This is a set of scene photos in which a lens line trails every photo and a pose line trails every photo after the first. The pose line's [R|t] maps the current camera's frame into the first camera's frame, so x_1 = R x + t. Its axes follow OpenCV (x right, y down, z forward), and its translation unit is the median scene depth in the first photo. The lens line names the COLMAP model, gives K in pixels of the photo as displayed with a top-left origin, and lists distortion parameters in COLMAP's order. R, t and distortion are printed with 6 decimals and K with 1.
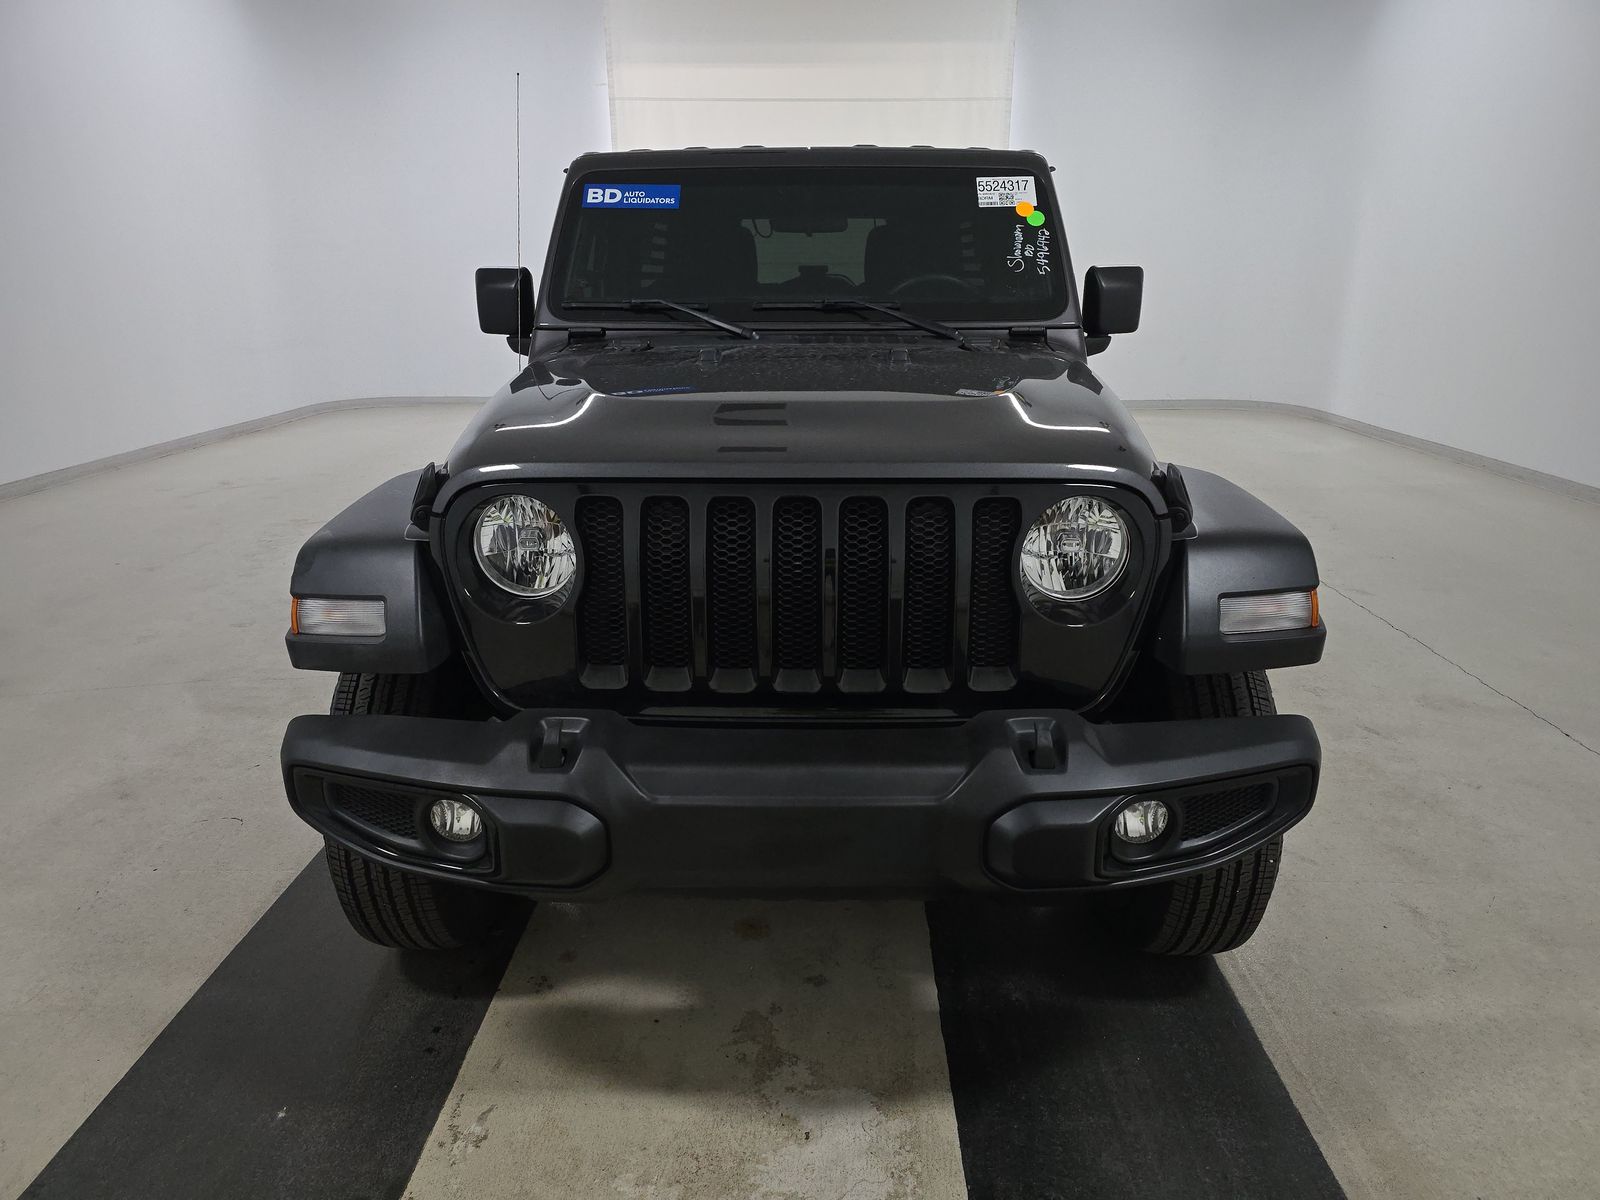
lens RADIAL K [[1087.9, 0, 800.0], [0, 1087.9, 600.0], [0, 0, 1]] dist [0.015363, 0.001511]
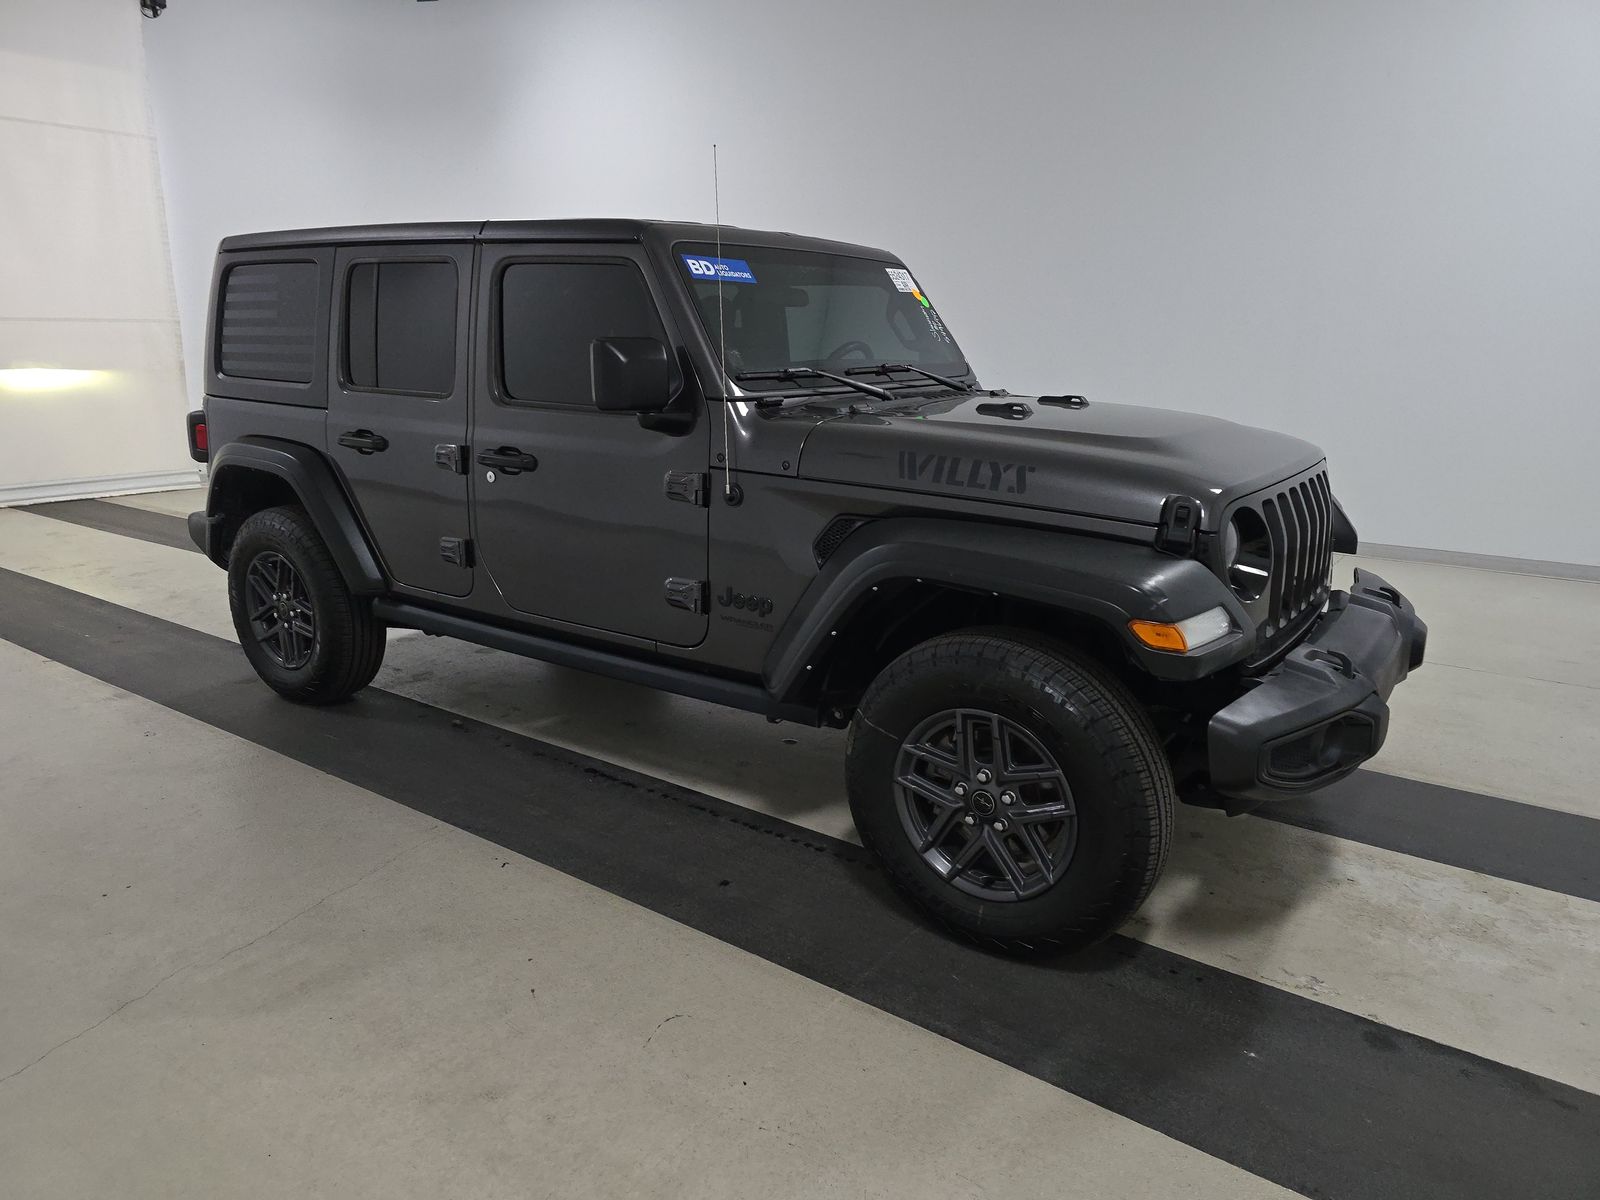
lens RADIAL K [[1087.9, 0, 800.0], [0, 1087.9, 600.0], [0, 0, 1]] dist [0.015363, 0.001511]
pose [[0.559984, -0.198046, 0.804485, -0.994305], [0.236695, 0.968782, 0.073734, -0.128110], [-0.793973, 0.149127, 0.589379, 0.386827]]
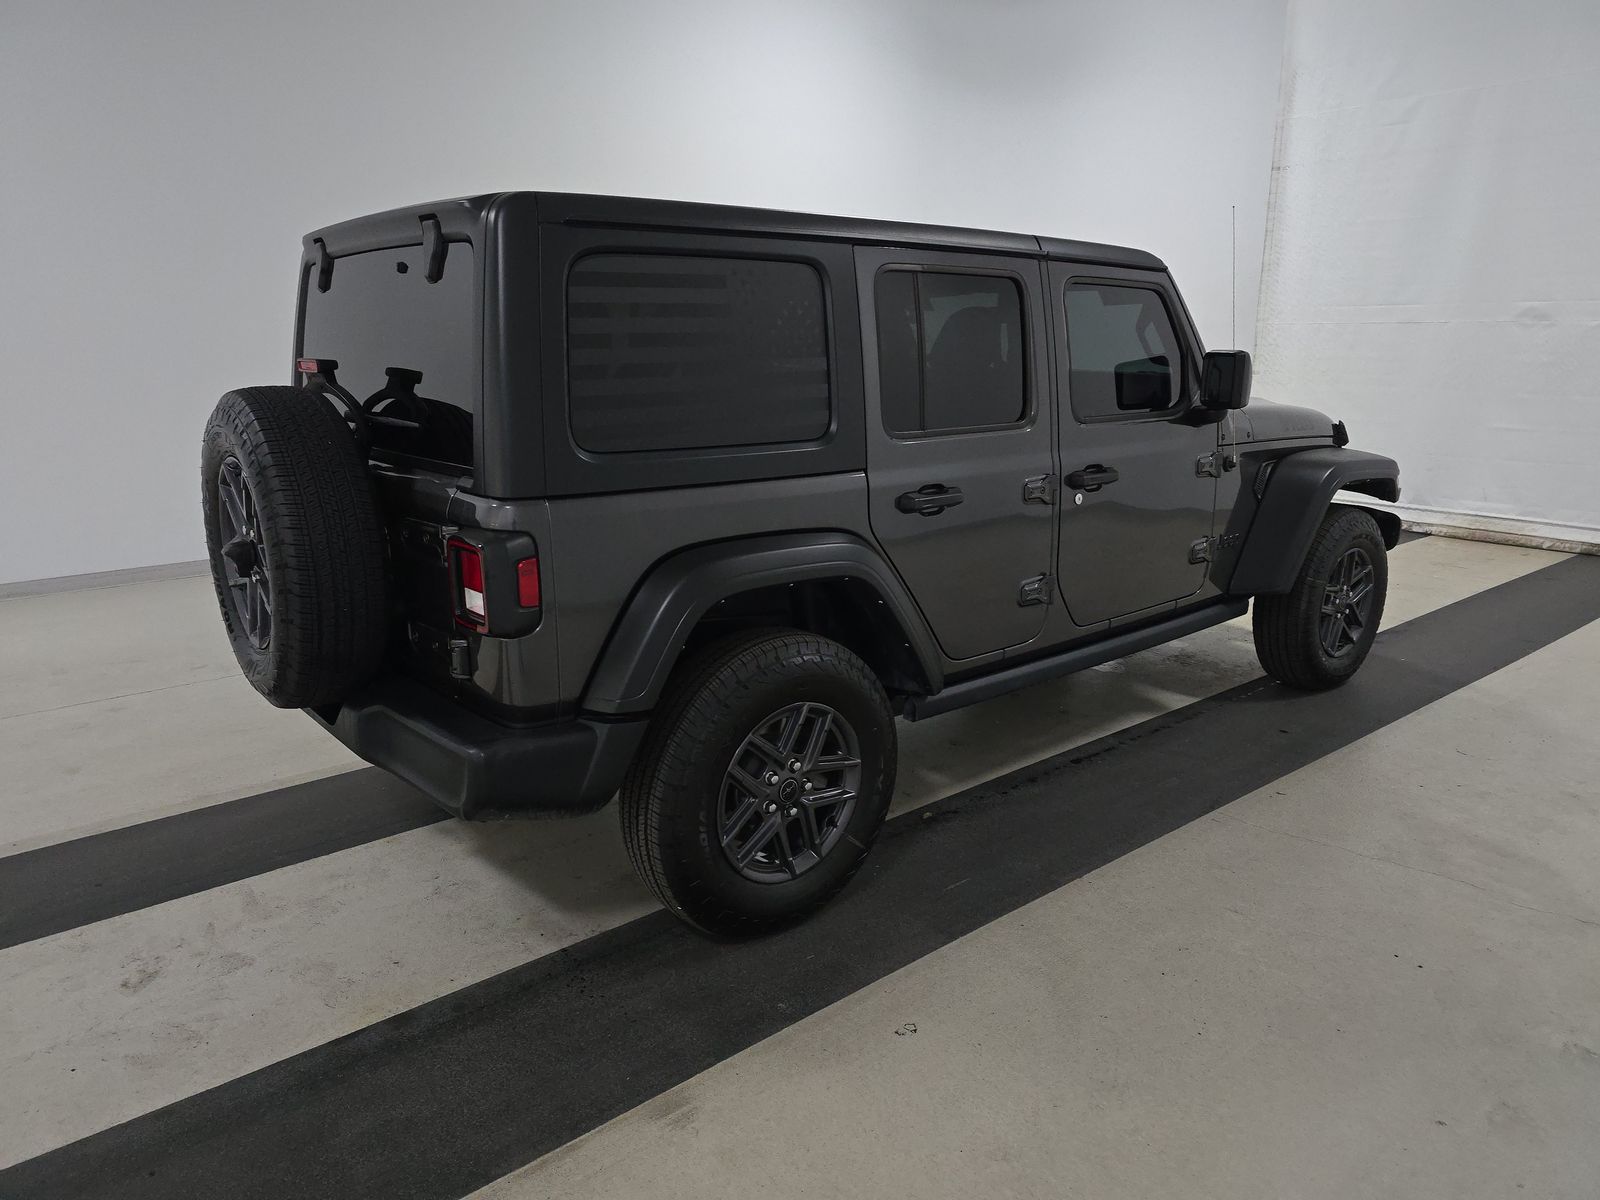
lens RADIAL K [[1068.0, 0, 804.9], [0, 1068.0, 603.1], [0, 0, 1]] dist [0.002909, -0.000238]
pose [[-0.646922, -0.173870, 0.742470, -0.890849], [0.237749, 0.879138, 0.413029, -0.644394], [-0.724546, 0.443719, -0.527396, 2.039631]]
